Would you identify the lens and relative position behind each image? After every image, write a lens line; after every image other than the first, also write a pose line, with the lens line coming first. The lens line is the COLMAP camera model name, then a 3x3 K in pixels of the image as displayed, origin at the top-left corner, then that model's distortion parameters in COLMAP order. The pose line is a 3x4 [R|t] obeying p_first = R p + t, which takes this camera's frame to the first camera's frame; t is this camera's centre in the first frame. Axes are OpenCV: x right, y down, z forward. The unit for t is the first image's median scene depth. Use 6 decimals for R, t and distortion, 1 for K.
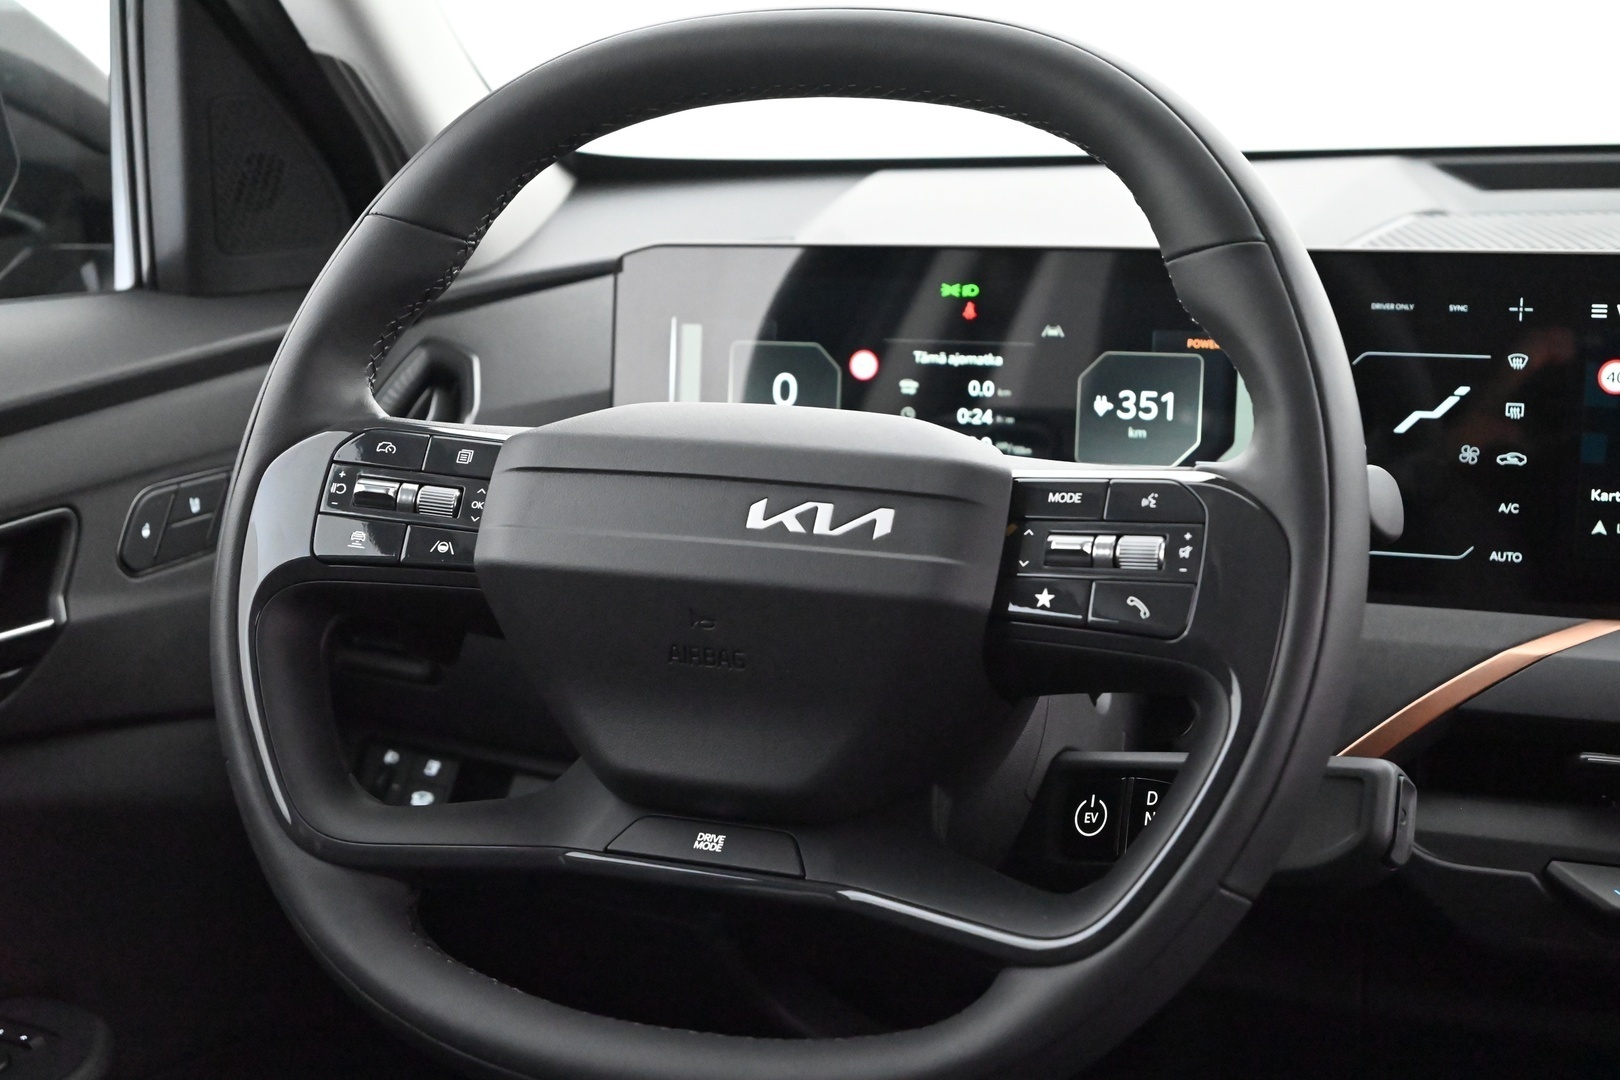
lens RADIAL K [[1951.4, 0, 813.4], [0, 1951.4, 536.6], [0, 0, 1]] dist [0.006912, 0.000000]
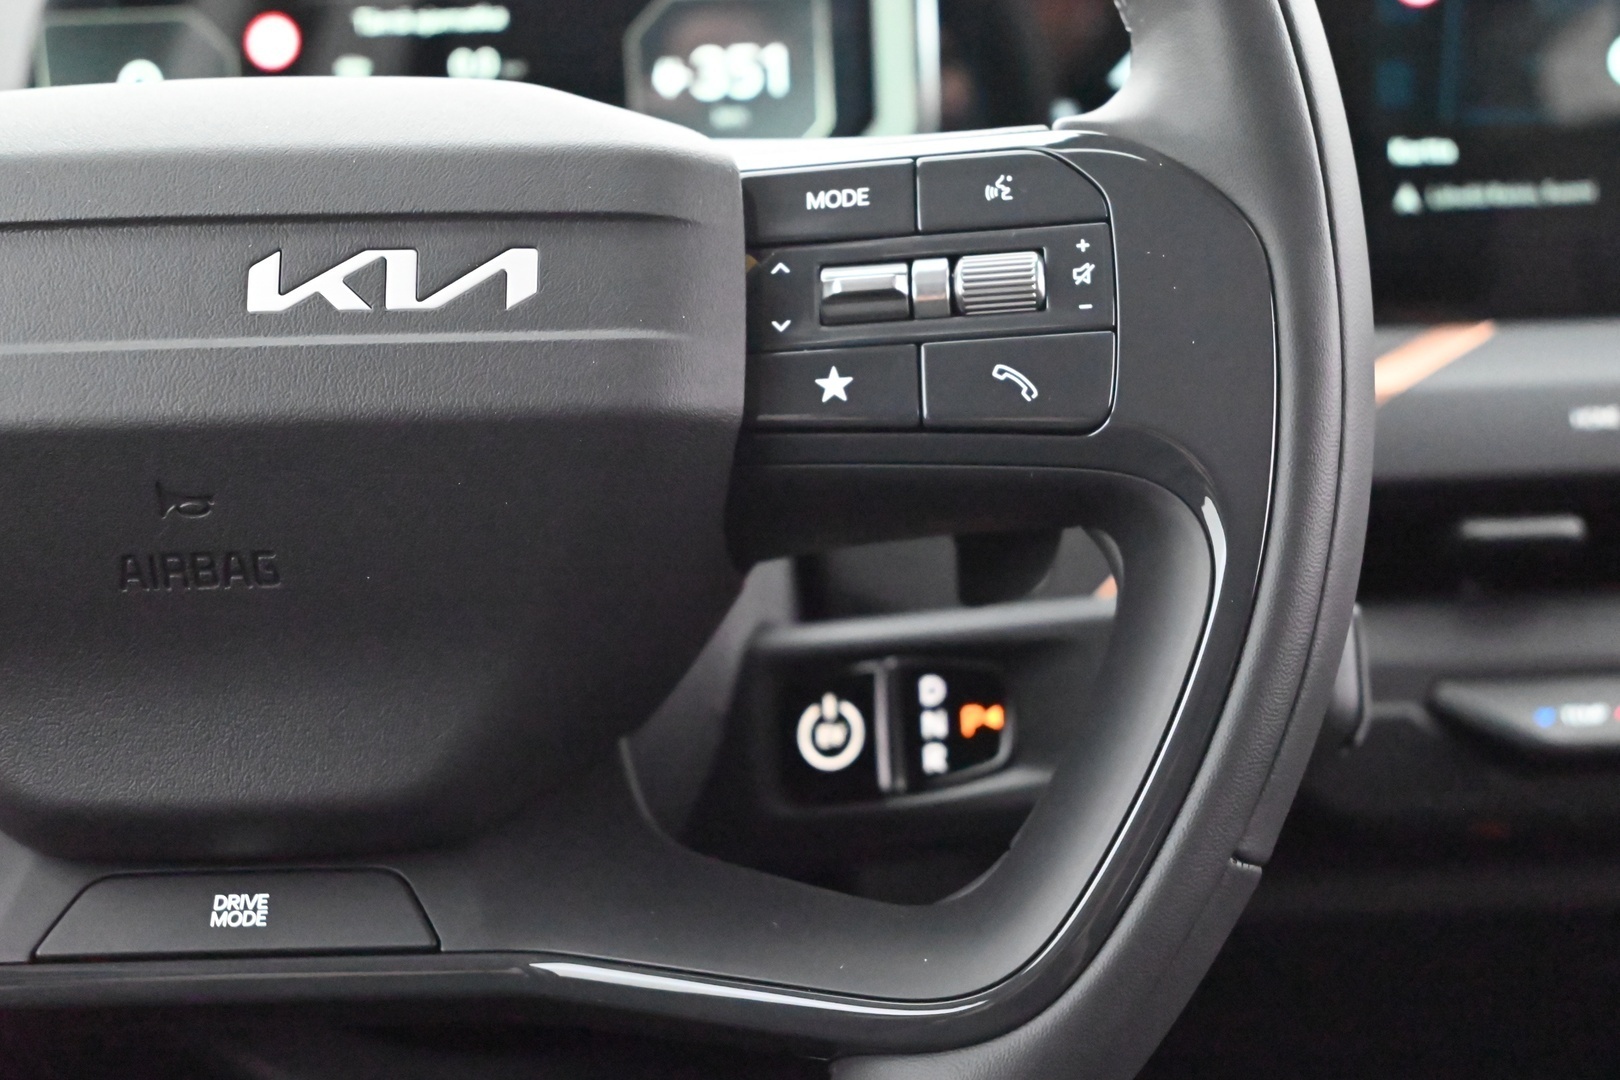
lens RADIAL K [[2302.8, 0, 804.8], [0, 2302.8, 546.0], [0, 0, 1]] dist [0.017391, 0.000000]
pose [[0.939518, -0.133066, 0.315594, -0.098239], [0.098994, 0.987616, 0.121713, -0.003248], [-0.327882, -0.083110, 0.941056, 0.382964]]
